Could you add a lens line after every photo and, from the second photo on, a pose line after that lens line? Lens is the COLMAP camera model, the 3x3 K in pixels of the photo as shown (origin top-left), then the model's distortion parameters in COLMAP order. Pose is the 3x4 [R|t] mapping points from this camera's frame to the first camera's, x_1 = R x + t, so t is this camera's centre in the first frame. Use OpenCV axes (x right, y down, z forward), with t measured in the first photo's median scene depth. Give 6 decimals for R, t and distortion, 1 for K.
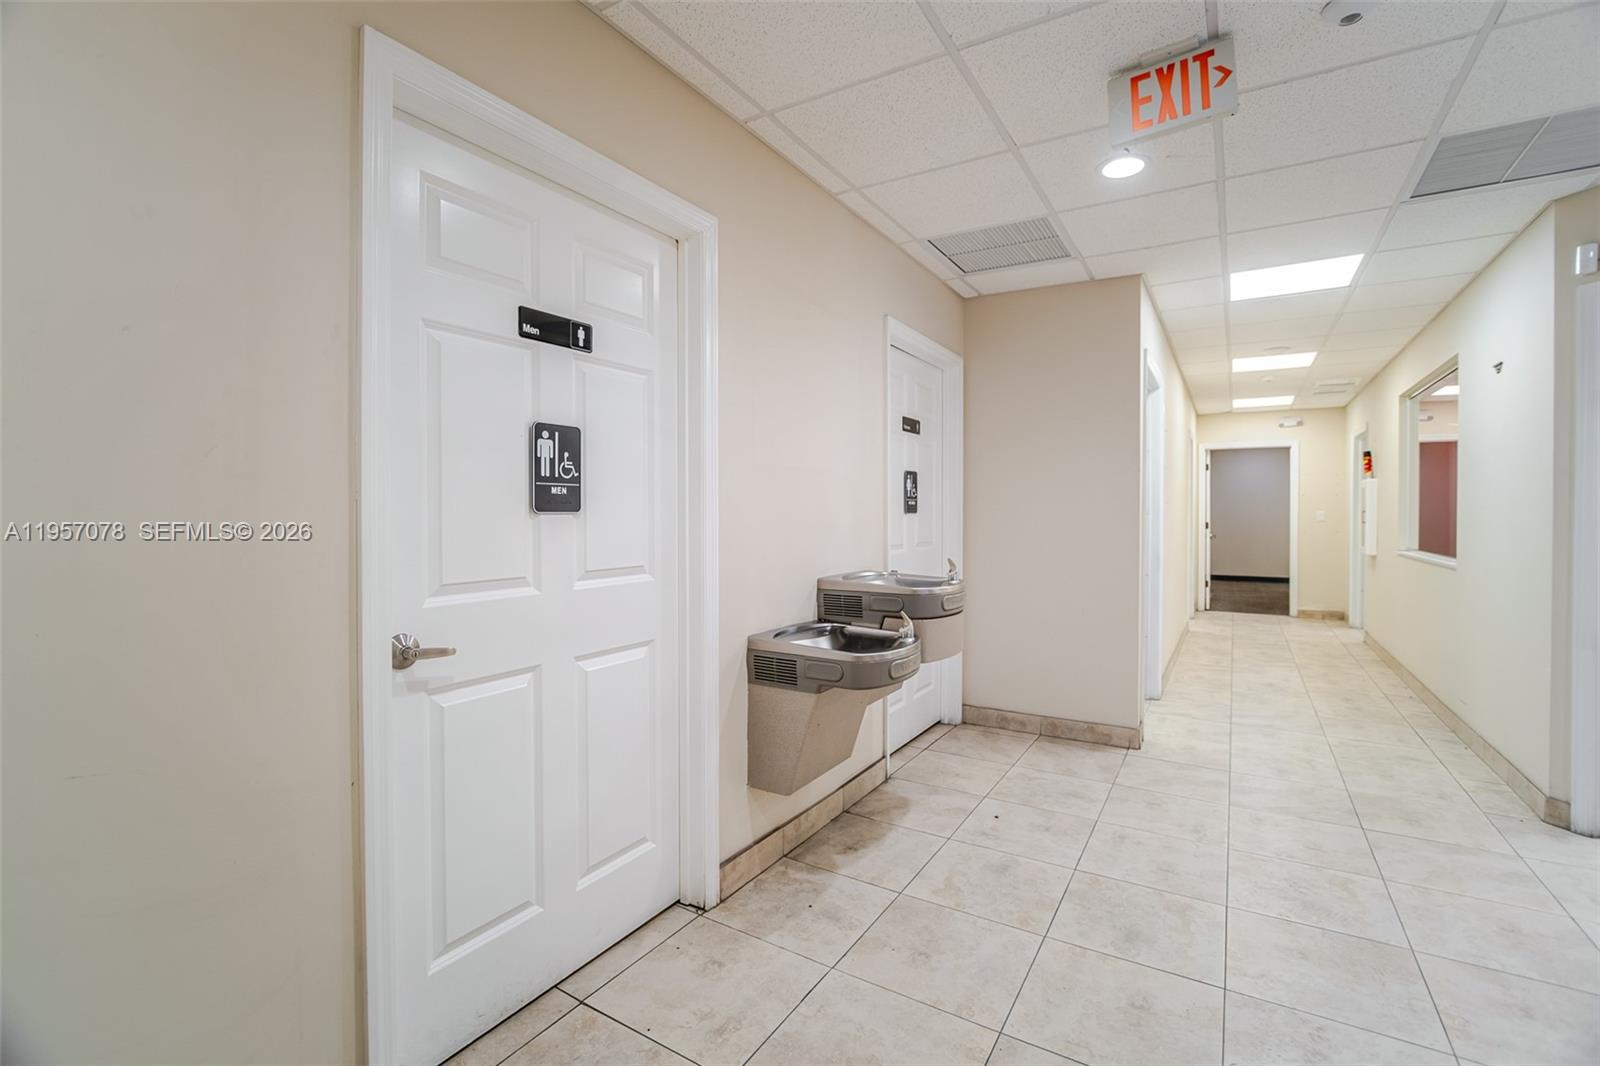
lens RADIAL K [[714.2, 0, 794.8], [0, 714.2, 520.8], [0, 0, 1]] dist [-0.026444, -0.000041]
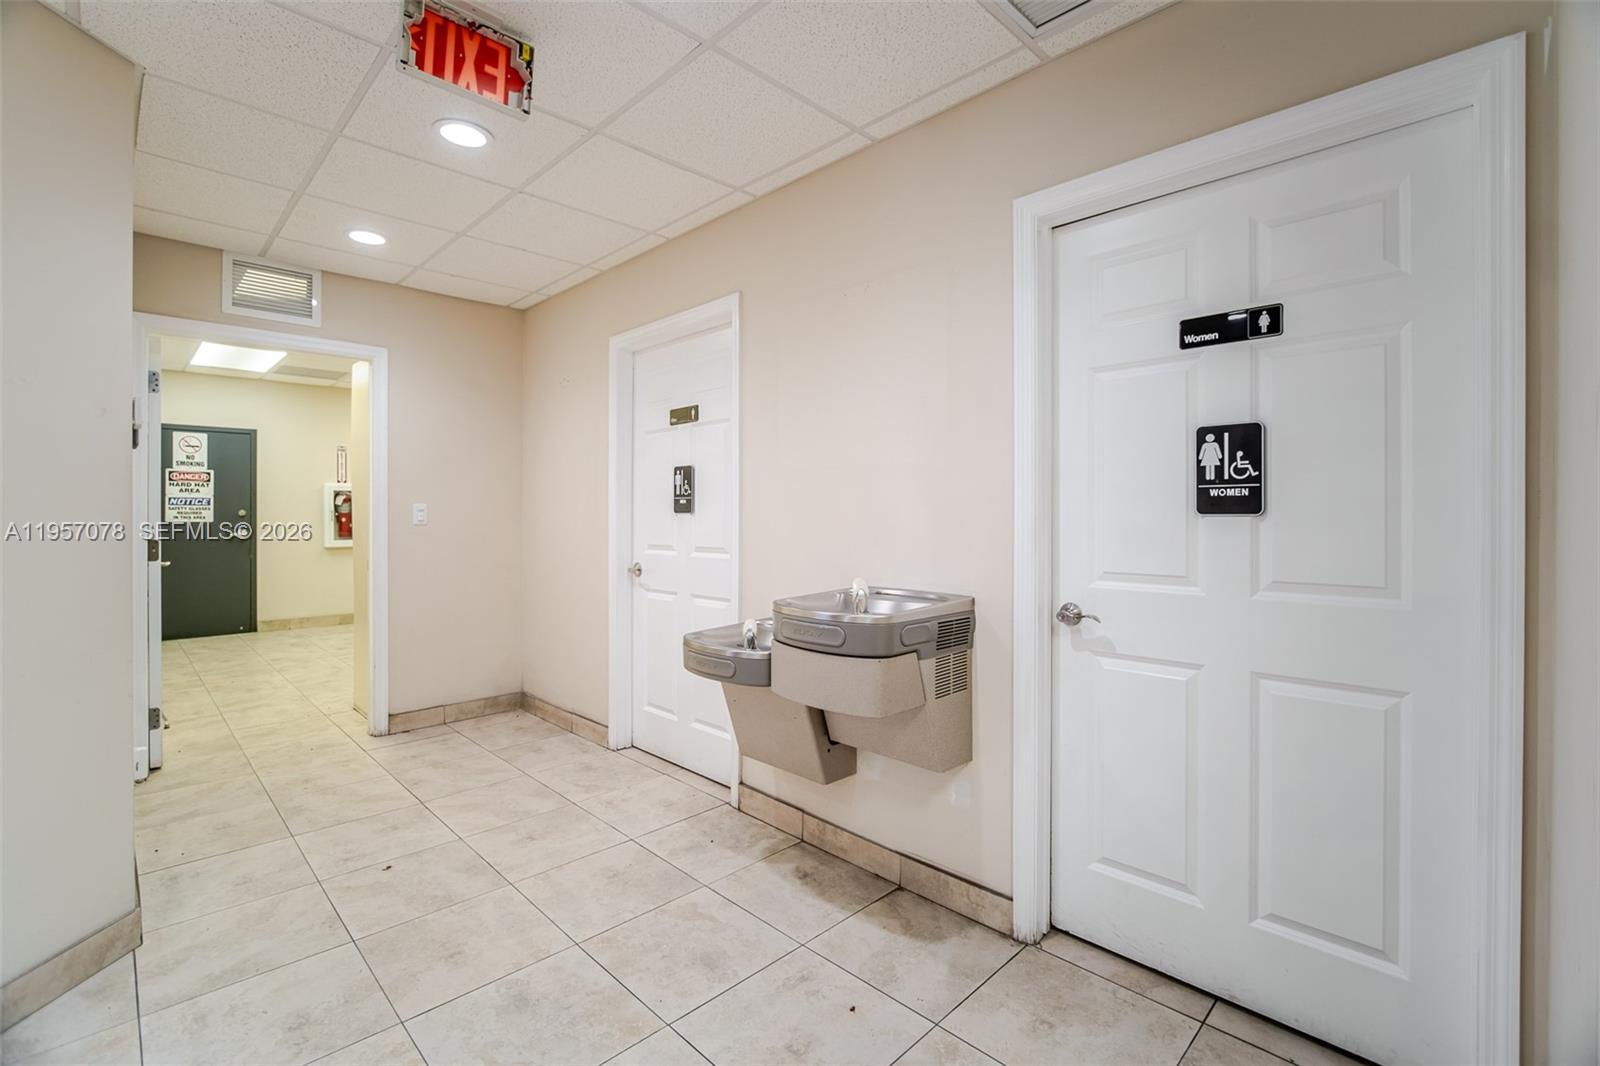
lens RADIAL K [[703.0, 0, 809.0], [0, 703.0, 528.0], [0, 0, 1]] dist [-0.023168, -0.000017]
pose [[-0.219072, 0.020317, -0.975497, 0.836314], [-0.016172, 0.999570, 0.024451, -0.014104], [0.975575, 0.021132, -0.218649, 1.039859]]
